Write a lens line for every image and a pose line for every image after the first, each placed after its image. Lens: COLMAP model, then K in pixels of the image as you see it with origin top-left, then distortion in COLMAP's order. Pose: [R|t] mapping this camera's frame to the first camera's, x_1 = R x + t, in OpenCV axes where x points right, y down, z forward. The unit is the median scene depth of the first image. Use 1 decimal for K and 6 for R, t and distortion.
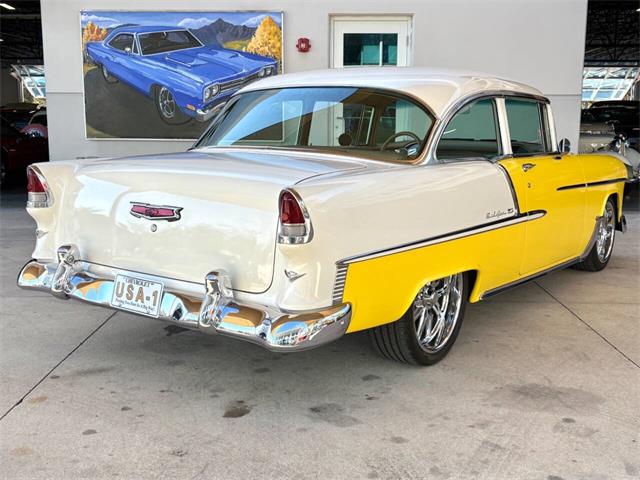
lens RADIAL K [[821.4, 0, 320.0], [0, 821.4, 240.0], [0, 0, 1]] dist [0.055768, -0.092222]
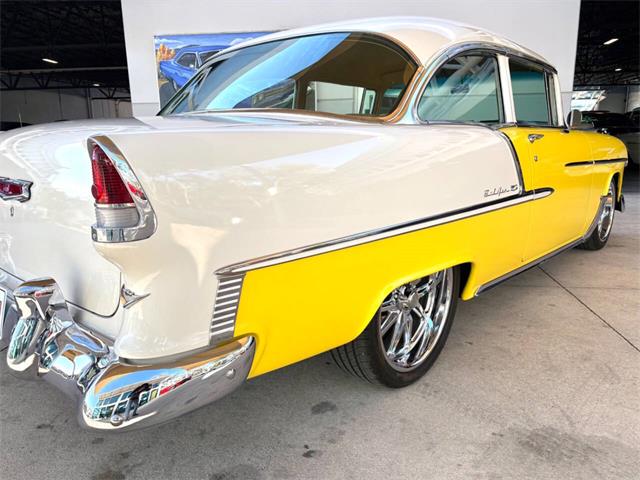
lens RADIAL K [[507.5, 0, 320.0], [0, 507.5, 240.0], [0, 0, 1]] dist [0.004694, 0.003362]
pose [[0.993115, 0.002854, -0.117110, 0.094416], [0.002936, 0.998783, 0.049236, -0.008665], [0.117108, -0.049241, 0.991898, 0.455112]]
